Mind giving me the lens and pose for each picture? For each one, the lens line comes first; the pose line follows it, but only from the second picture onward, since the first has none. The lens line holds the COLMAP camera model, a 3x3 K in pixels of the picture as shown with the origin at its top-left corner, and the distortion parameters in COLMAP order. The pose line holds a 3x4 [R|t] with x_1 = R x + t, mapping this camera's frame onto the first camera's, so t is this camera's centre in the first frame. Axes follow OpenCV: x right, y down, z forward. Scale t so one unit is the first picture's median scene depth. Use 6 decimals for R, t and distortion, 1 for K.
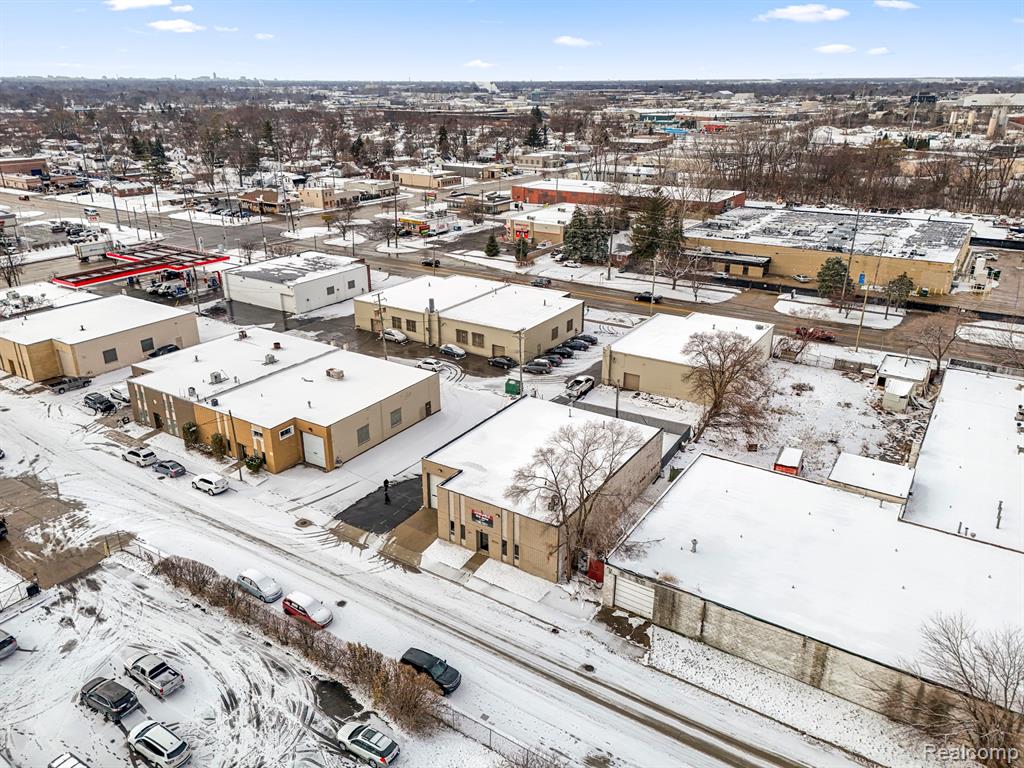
lens RADIAL K [[750.4, 0, 528.4], [0, 750.4, 385.5], [0, 0, 1]] dist [0.064847, -0.051177]
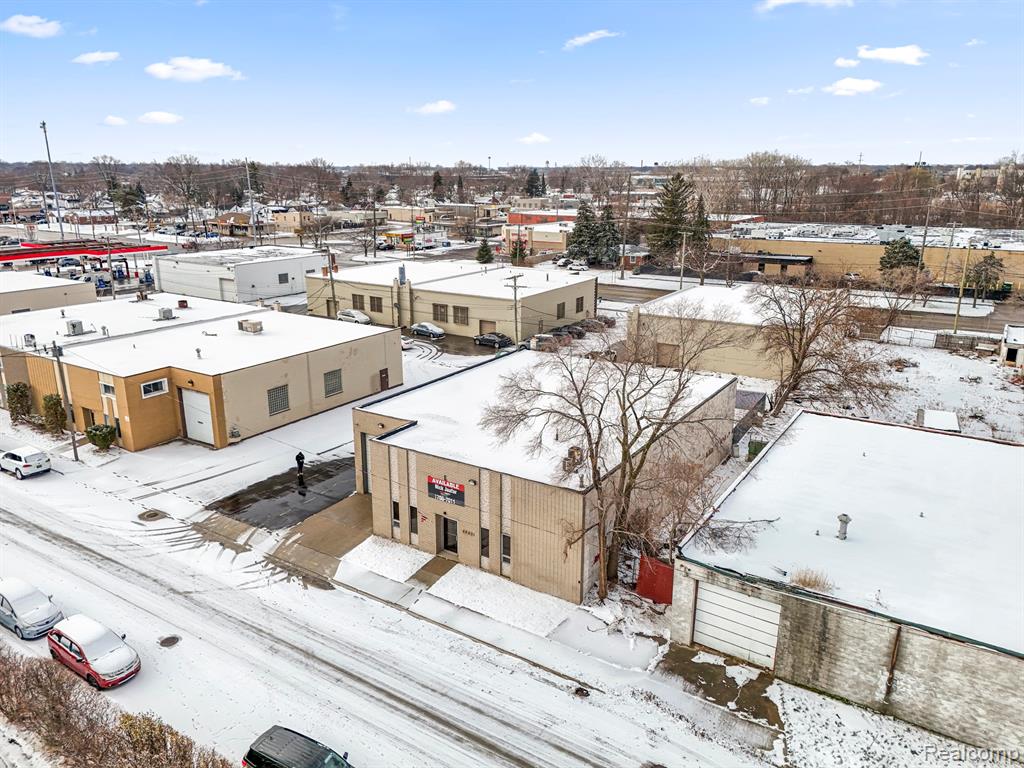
lens RADIAL K [[750.4, 0, 528.4], [0, 750.4, 385.5], [0, 0, 1]] dist [0.064847, -0.051177]
pose [[0.999992, 0.001775, 0.003668, -0.001502], [-0.001389, 0.994705, -0.102760, 0.143230], [-0.003831, 0.102754, 0.994699, 0.393980]]
